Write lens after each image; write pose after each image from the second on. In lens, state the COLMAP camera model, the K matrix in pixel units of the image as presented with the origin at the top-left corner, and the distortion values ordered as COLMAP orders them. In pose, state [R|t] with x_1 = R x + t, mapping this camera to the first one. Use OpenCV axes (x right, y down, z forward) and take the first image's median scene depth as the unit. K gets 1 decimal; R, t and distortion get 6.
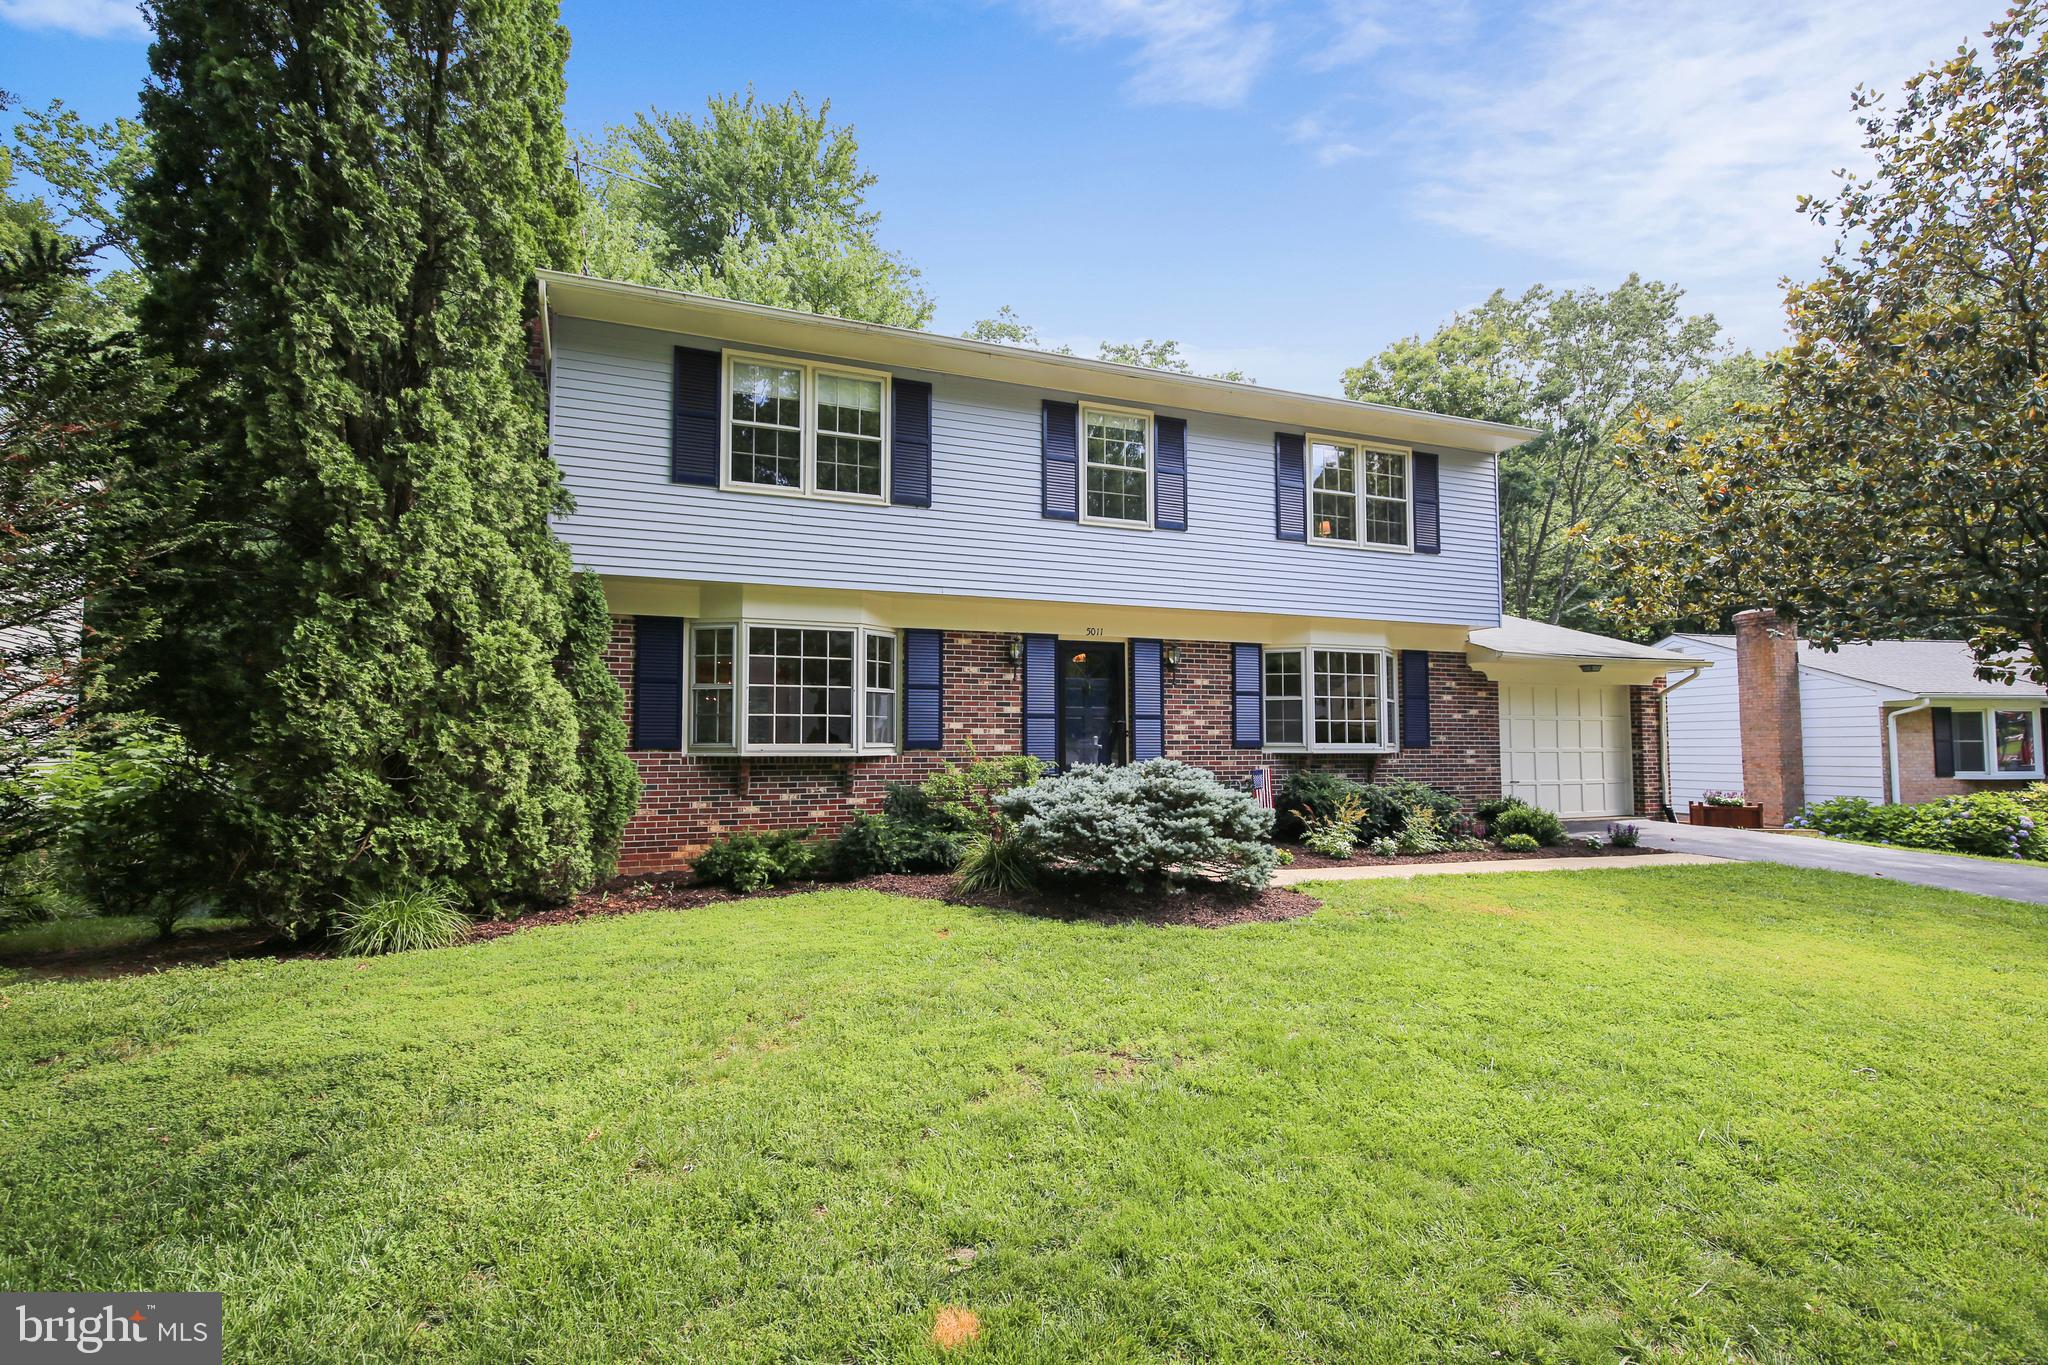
lens RADIAL K [[934.8, 0, 1019.4], [0, 934.8, 697.7], [0, 0, 1]] dist [0.003910, -0.000075]
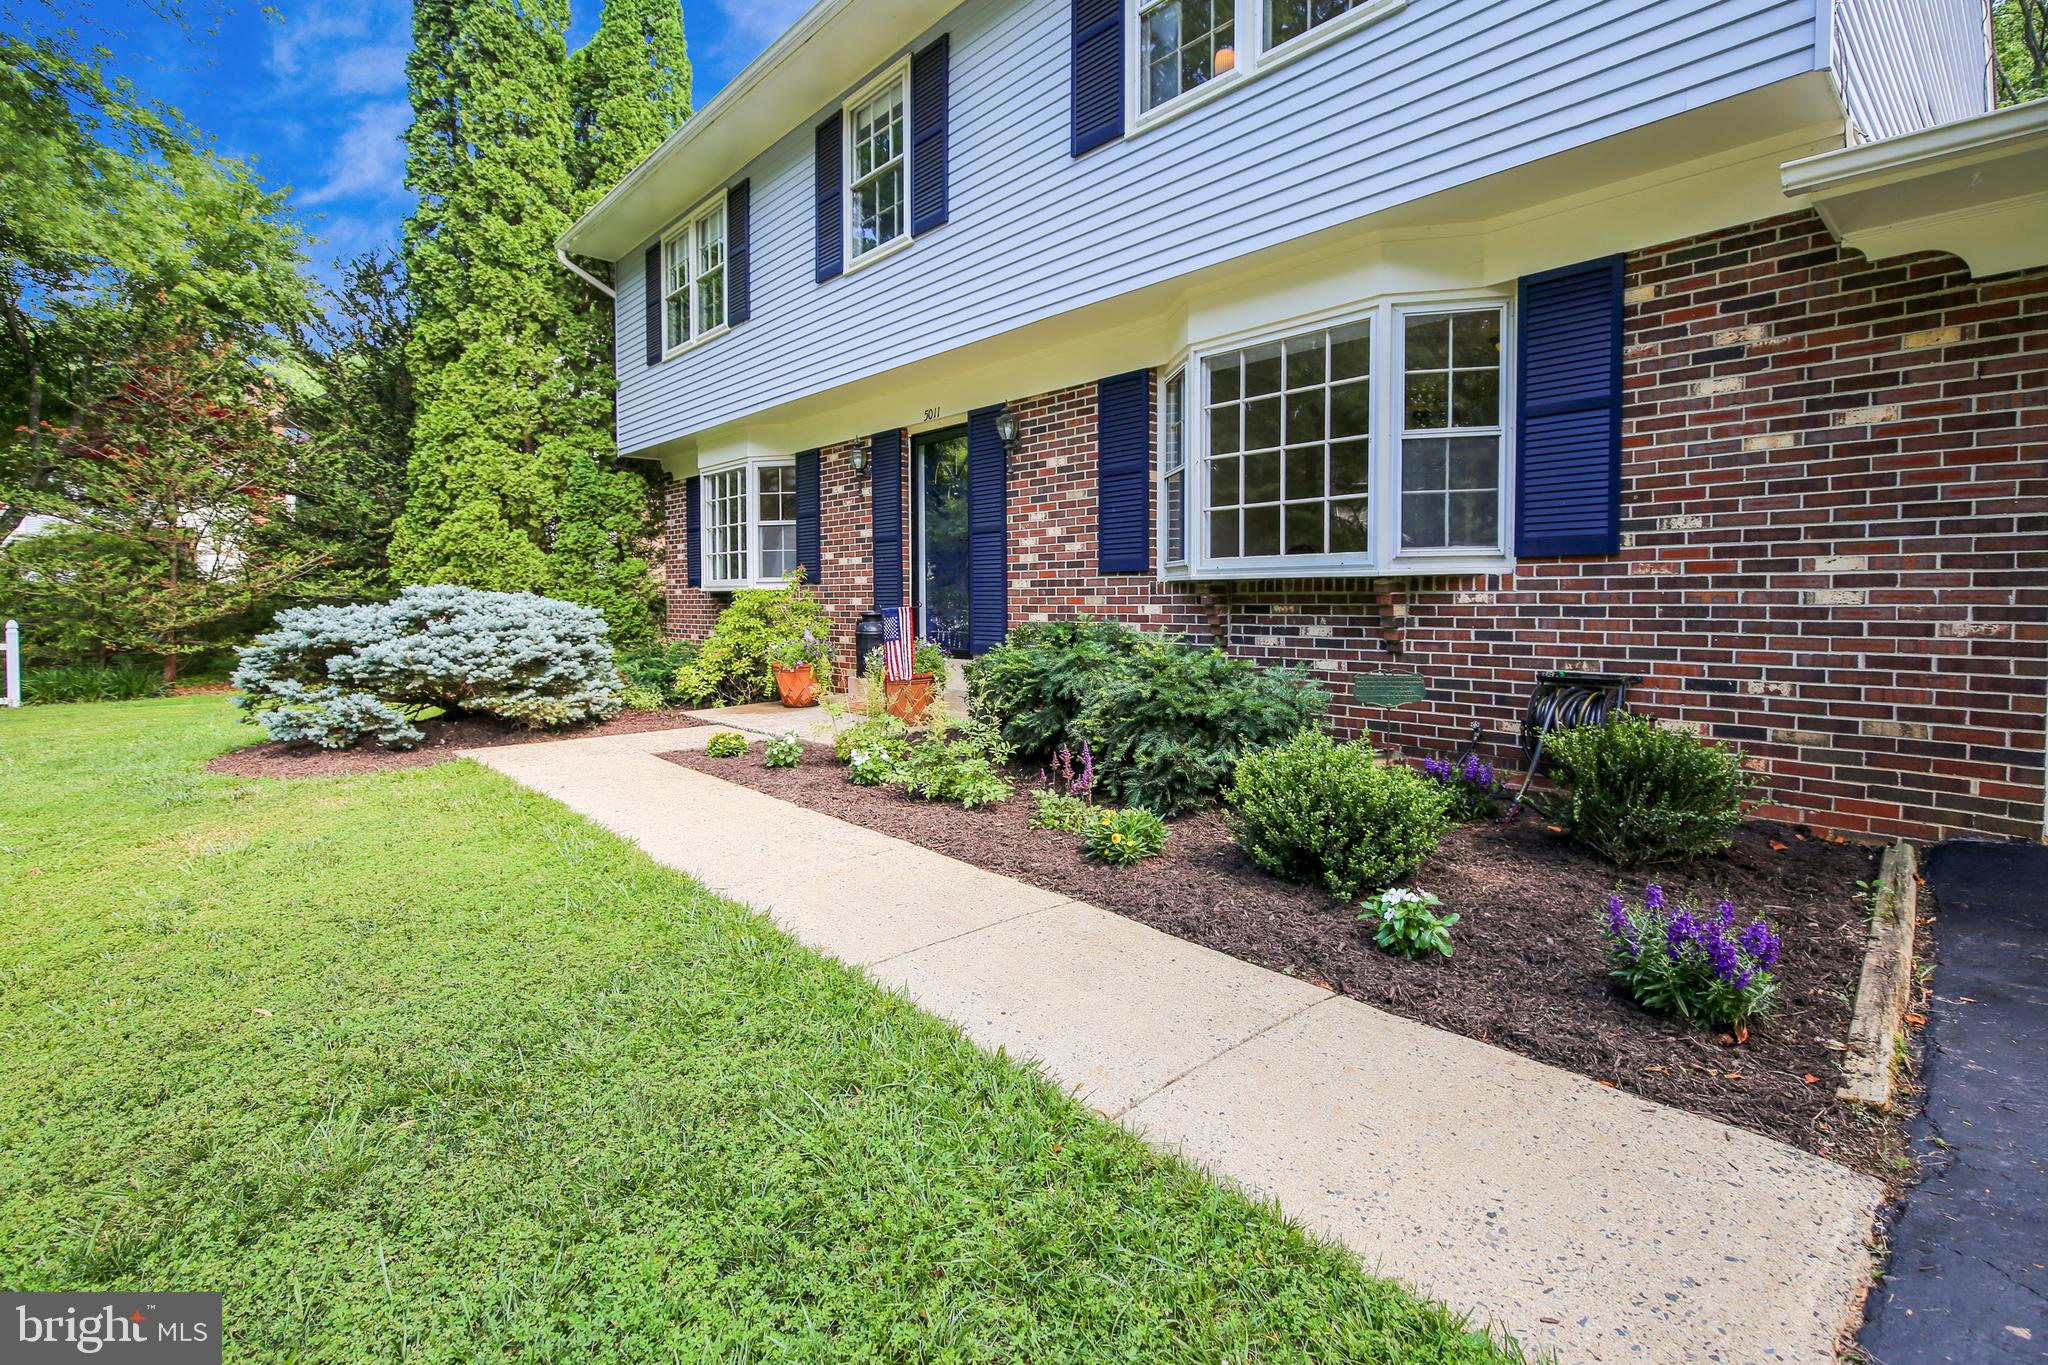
lens RADIAL K [[941.8, 0, 1024.8], [0, 941.8, 628.6], [0, 0, 1]] dist [0.007894, -0.000411]
pose [[0.368018, 0.029905, -0.929338, 0.860362], [0.058123, 0.996788, 0.055092, 0.062351], [0.928000, -0.074290, 0.365098, 0.883697]]
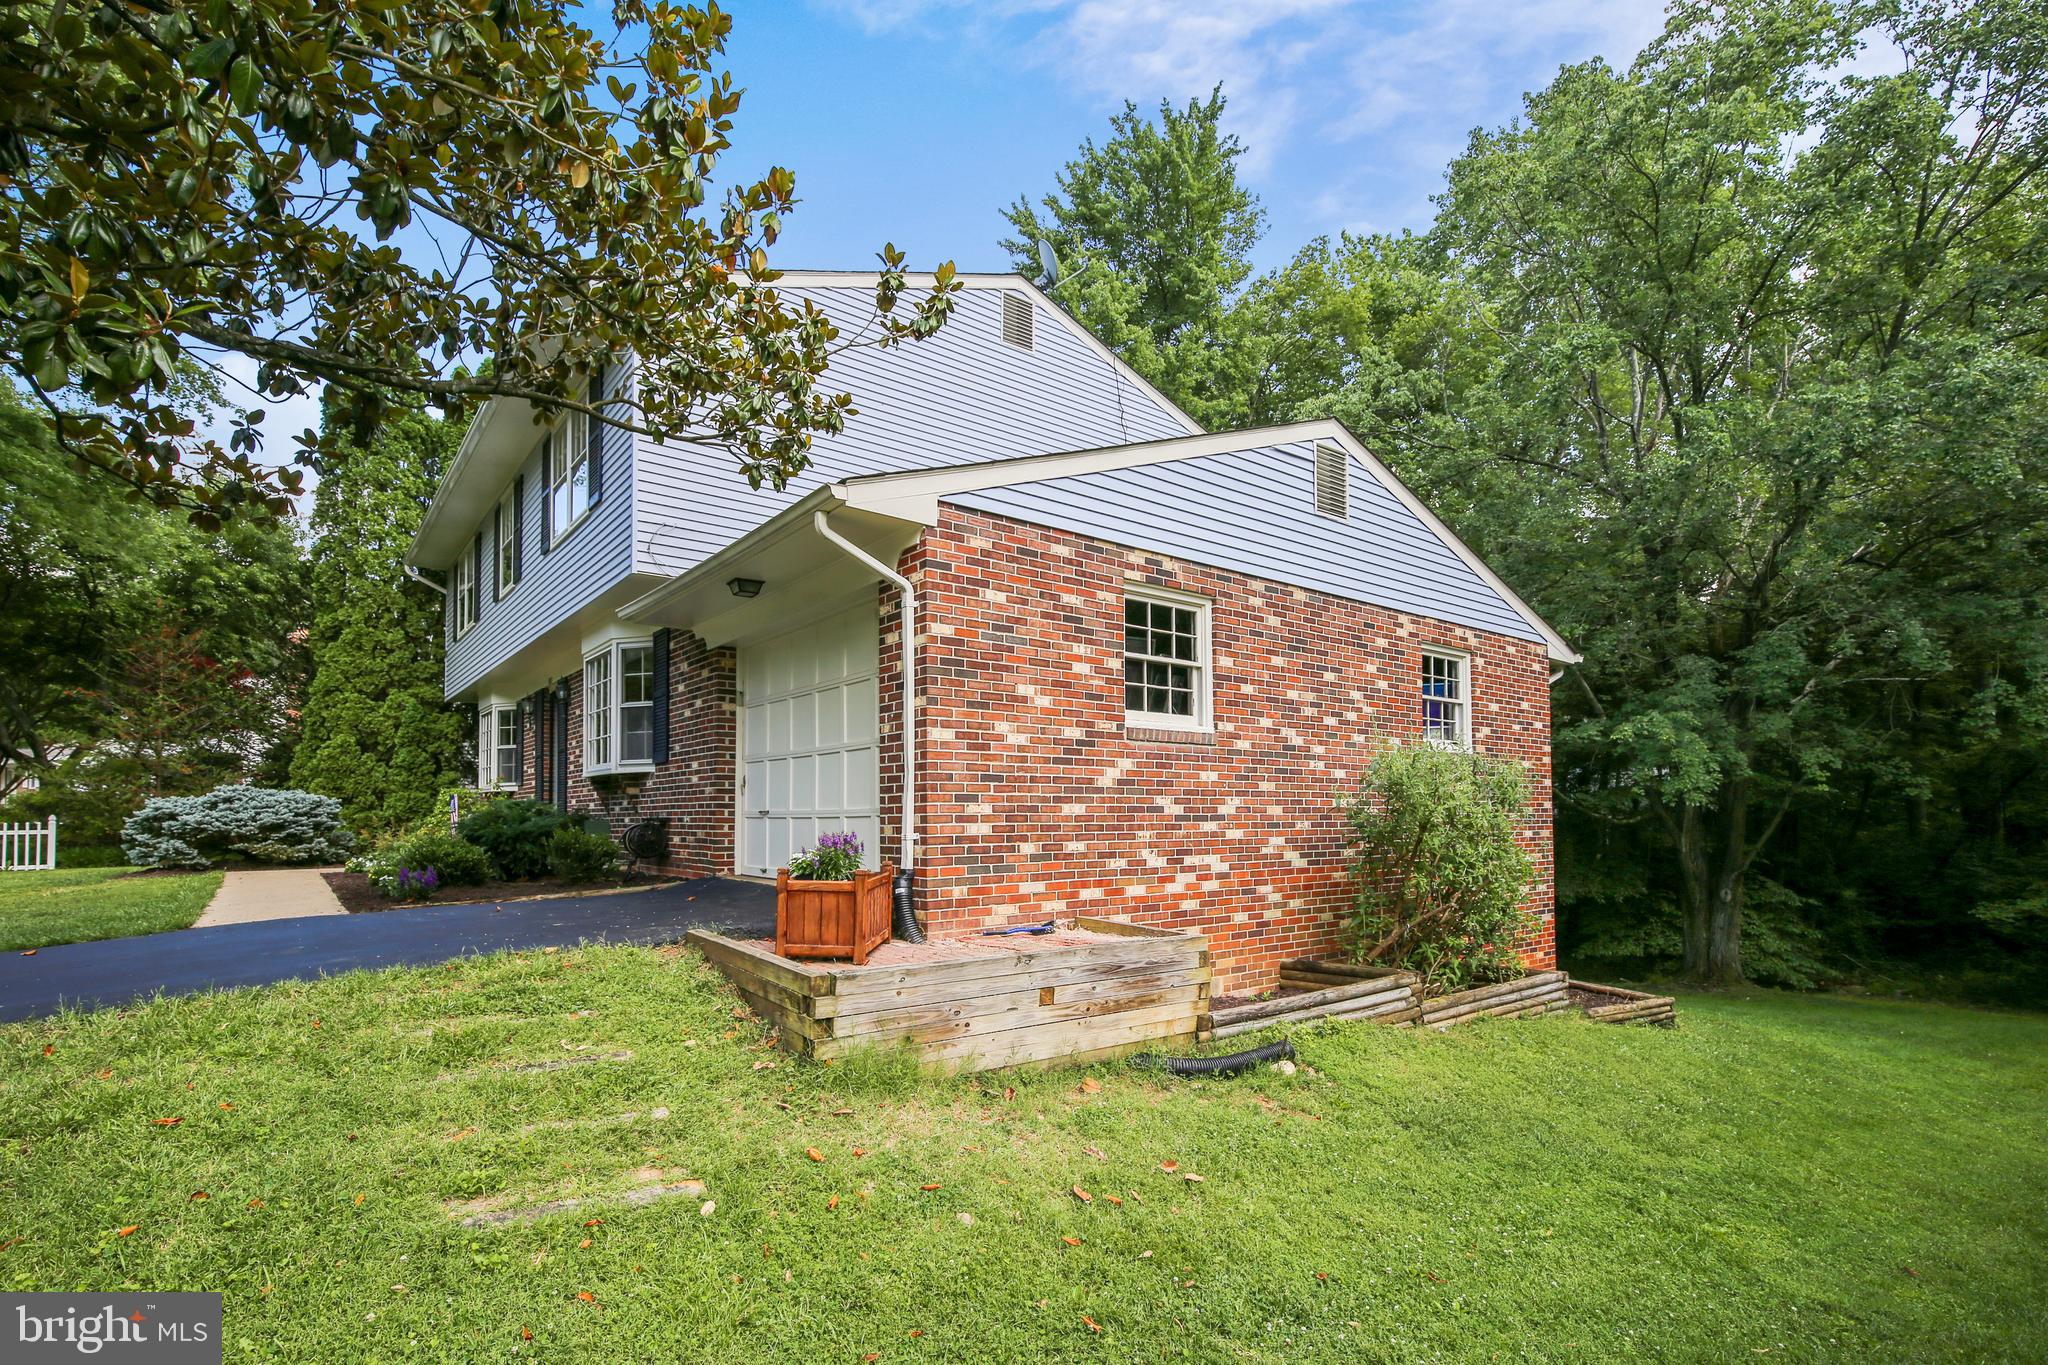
lens RADIAL K [[970.7, 0, 1025.9], [0, 970.7, 792.9], [0, 0, 1]] dist [-0.000238, -0.000059]
pose [[0.296295, -0.023225, -0.954814, 1.559740], [0.064614, 0.997901, -0.004223, 0.123460], [0.952908, -0.060443, 0.297174, 1.328238]]
